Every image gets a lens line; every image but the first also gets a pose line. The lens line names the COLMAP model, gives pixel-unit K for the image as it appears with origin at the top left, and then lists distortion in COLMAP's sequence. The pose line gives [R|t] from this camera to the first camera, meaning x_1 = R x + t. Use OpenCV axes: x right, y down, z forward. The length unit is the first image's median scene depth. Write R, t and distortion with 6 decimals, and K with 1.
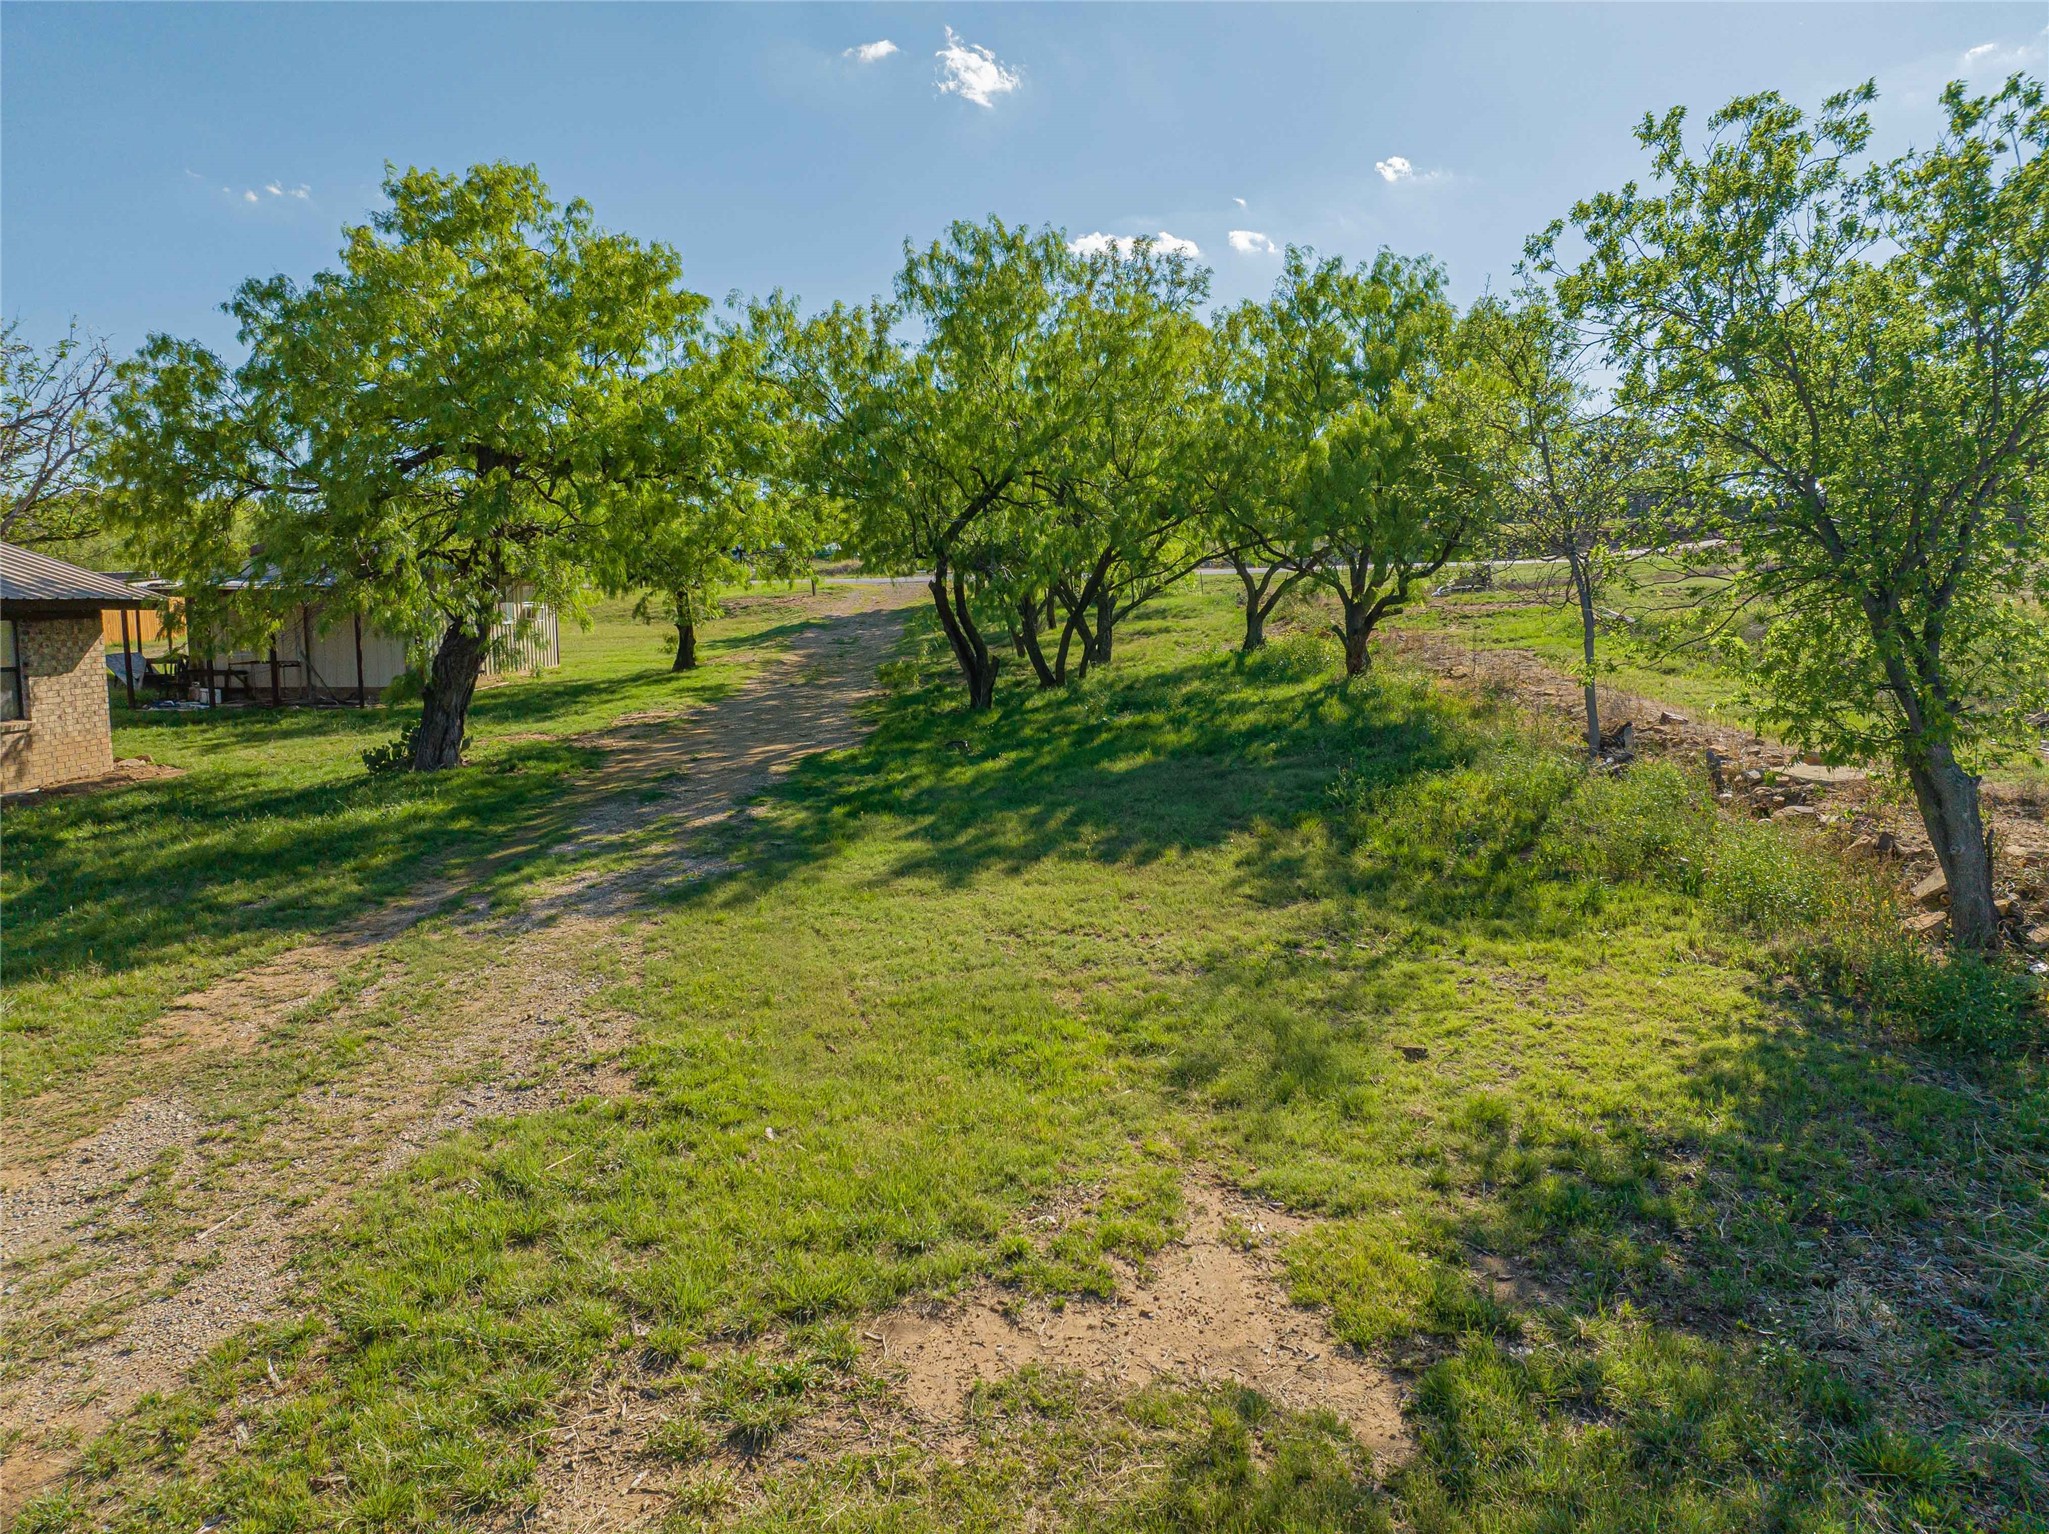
lens RADIAL K [[1449.7, 0, 920.9], [0, 1449.7, 771.4], [0, 0, 1]] dist [-0.045358, 0.012541]
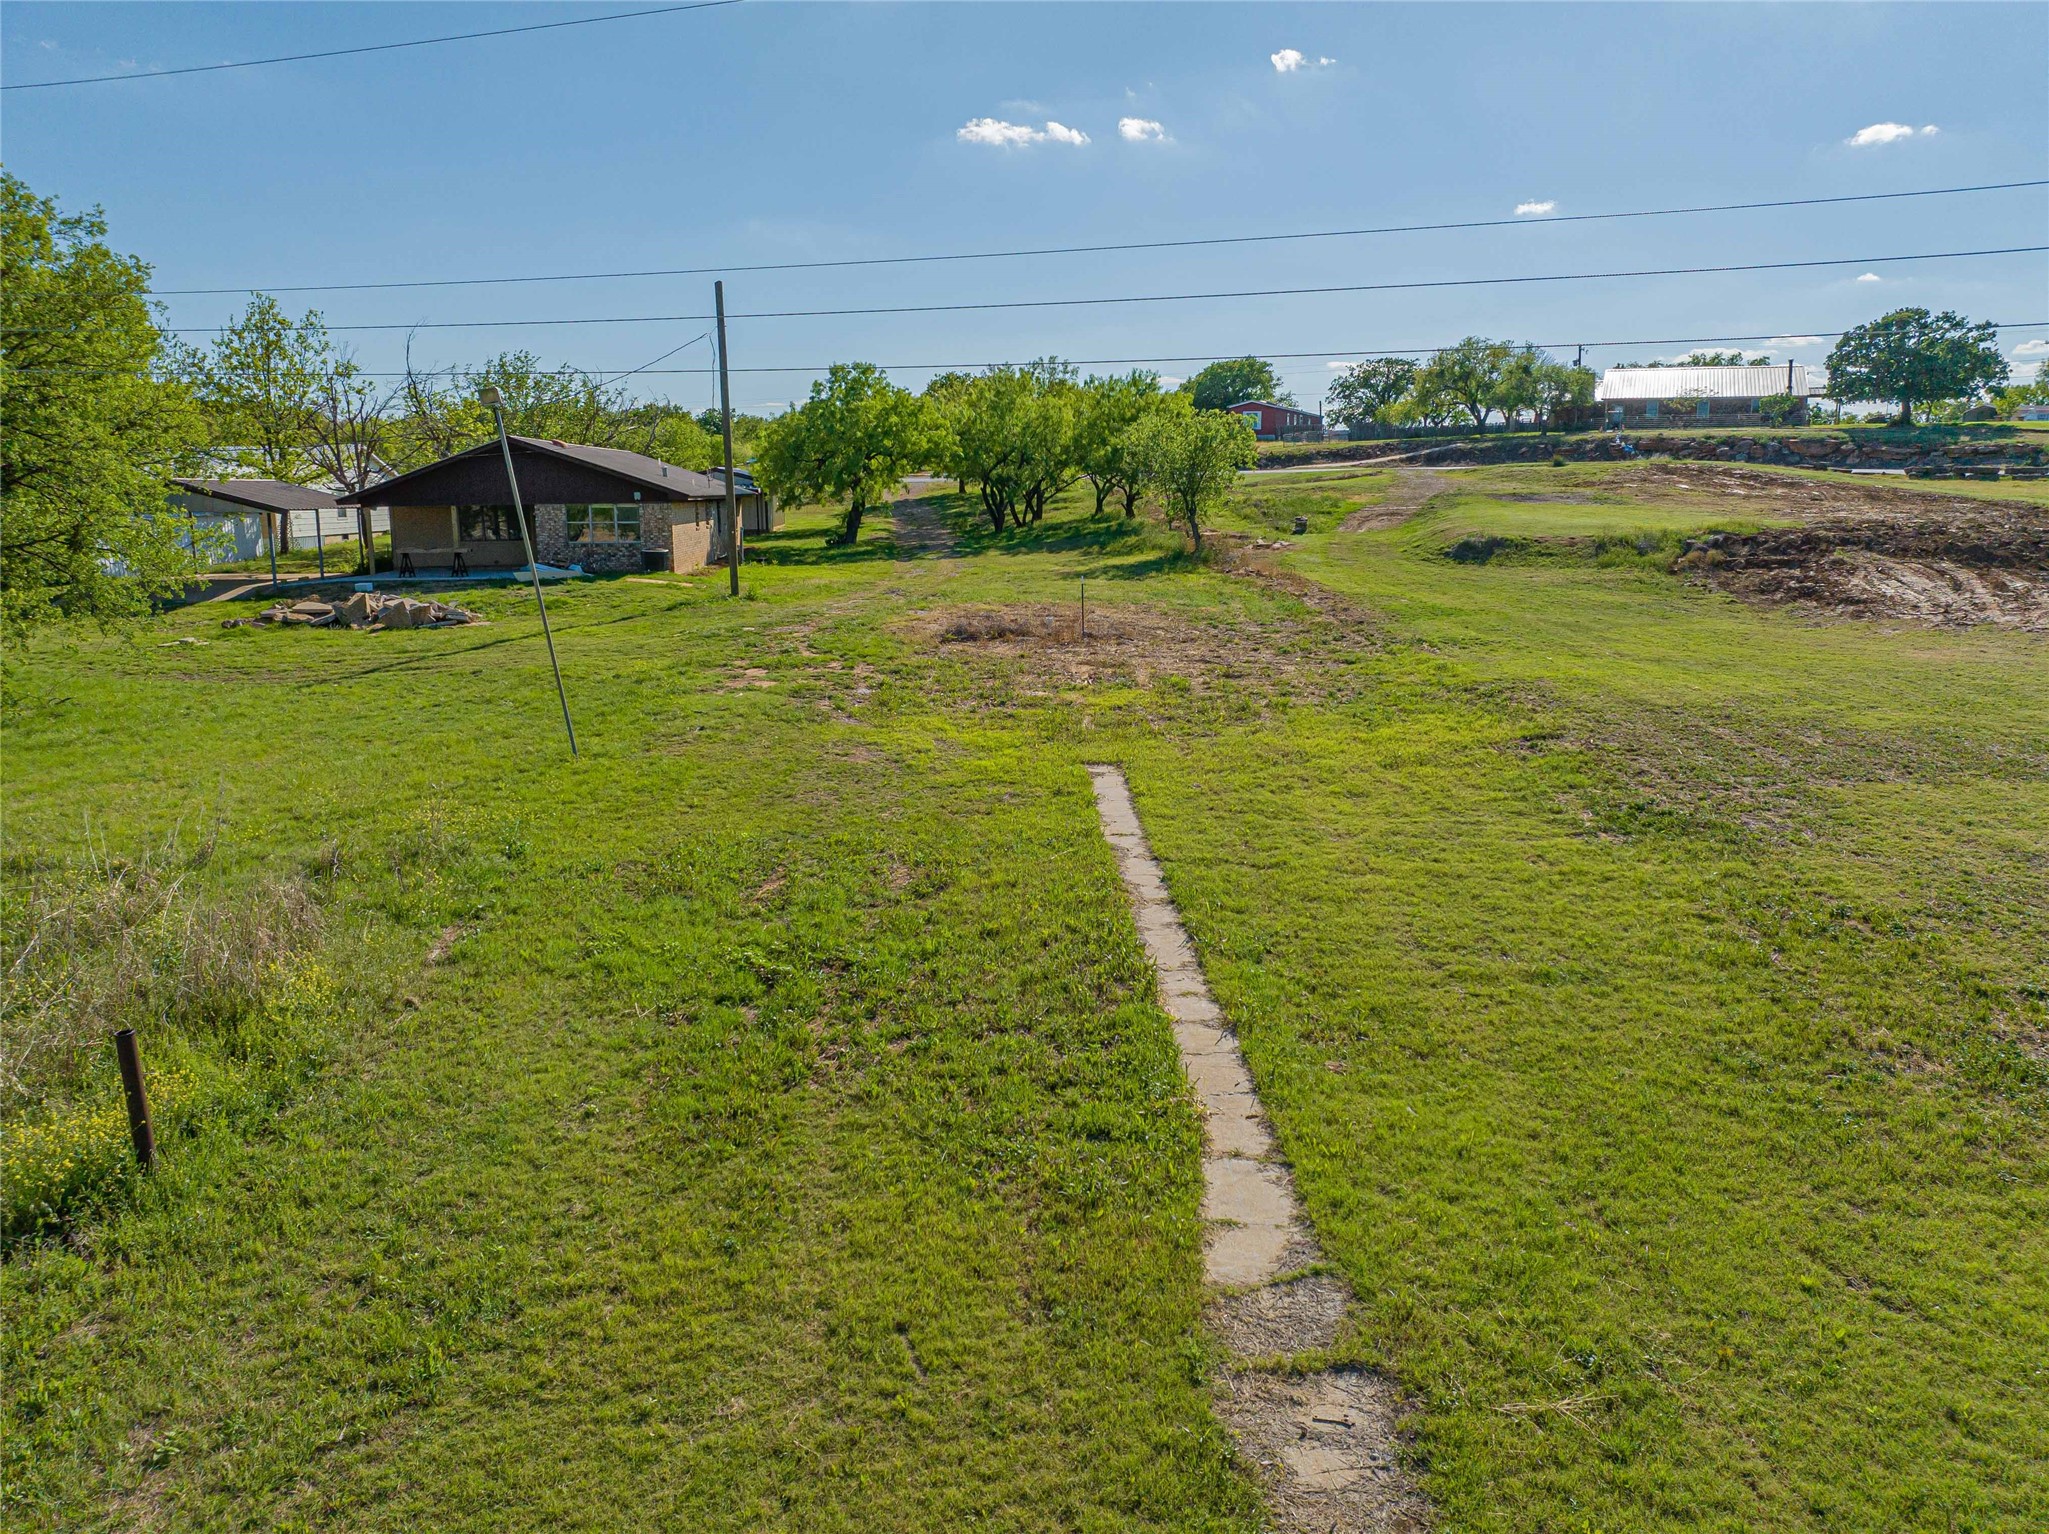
lens RADIAL K [[1449.7, 0, 1077.8], [0, 1449.7, 751.8], [0, 0, 1]] dist [-0.045358, 0.012541]
pose [[0.985406, -0.034458, 0.166697, -0.266139], [0.025256, 0.998054, 0.057011, 0.205428], [-0.168337, -0.051969, 0.984359, -1.658849]]
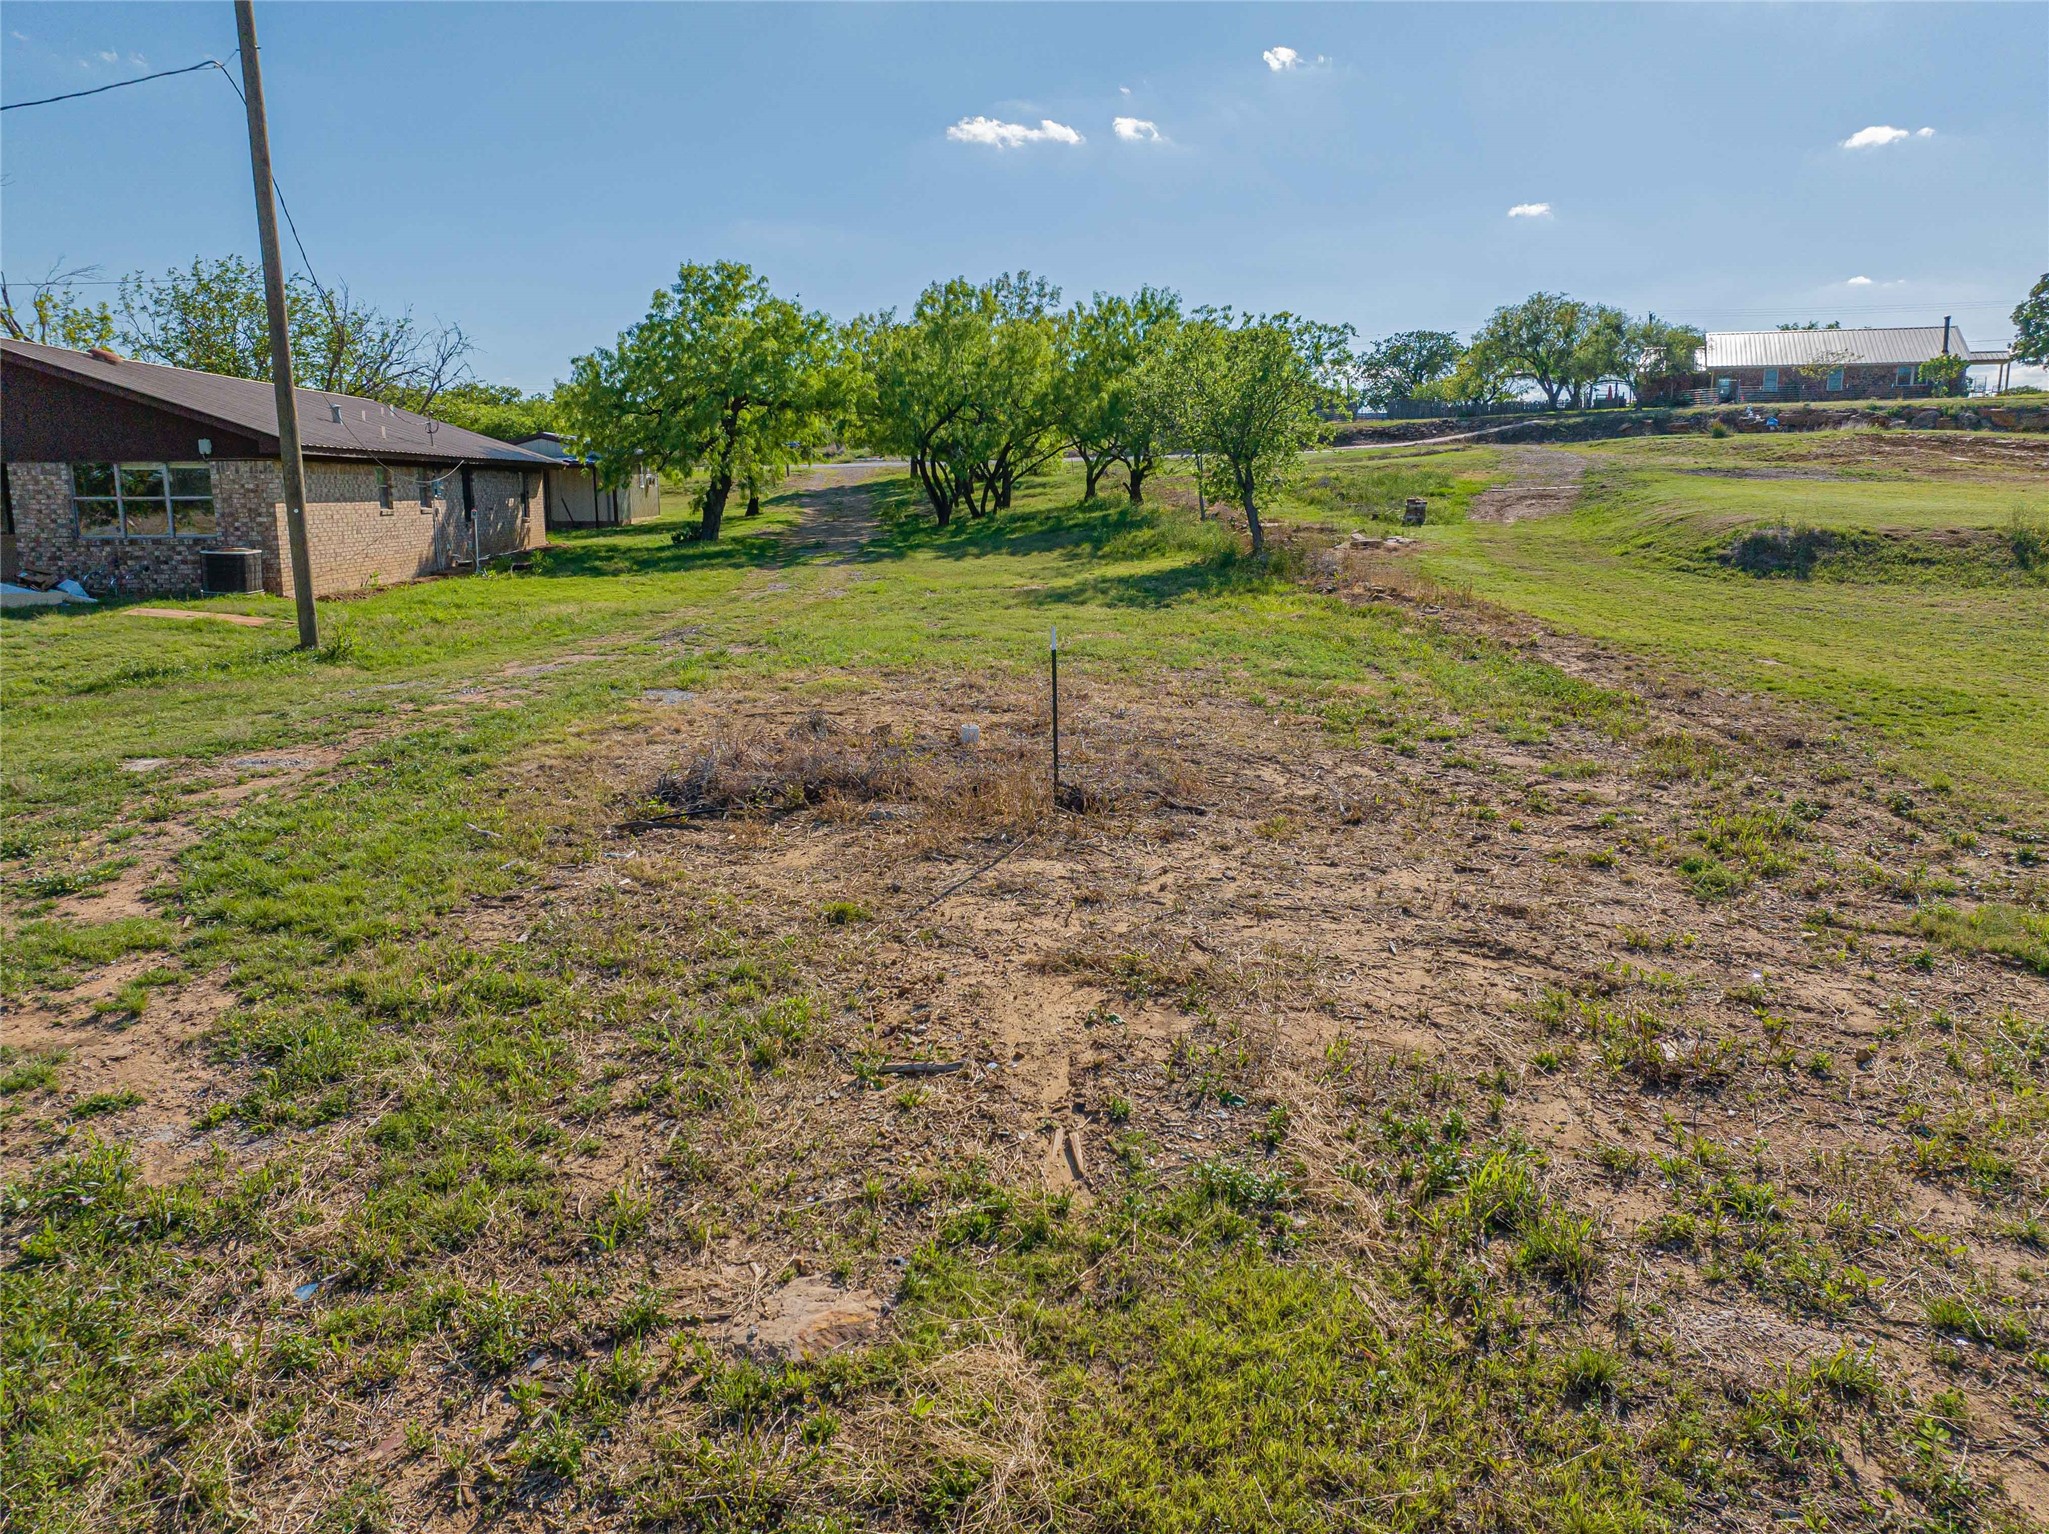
lens RADIAL K [[1449.7, 0, 1025.9], [0, 1449.7, 775.9], [0, 0, 1]] dist [-0.045358, 0.012541]
pose [[0.989912, -0.031524, 0.138132, -0.117131], [0.021693, 0.997161, 0.072104, 0.139783], [-0.140013, -0.068380, 0.987786, -0.862259]]
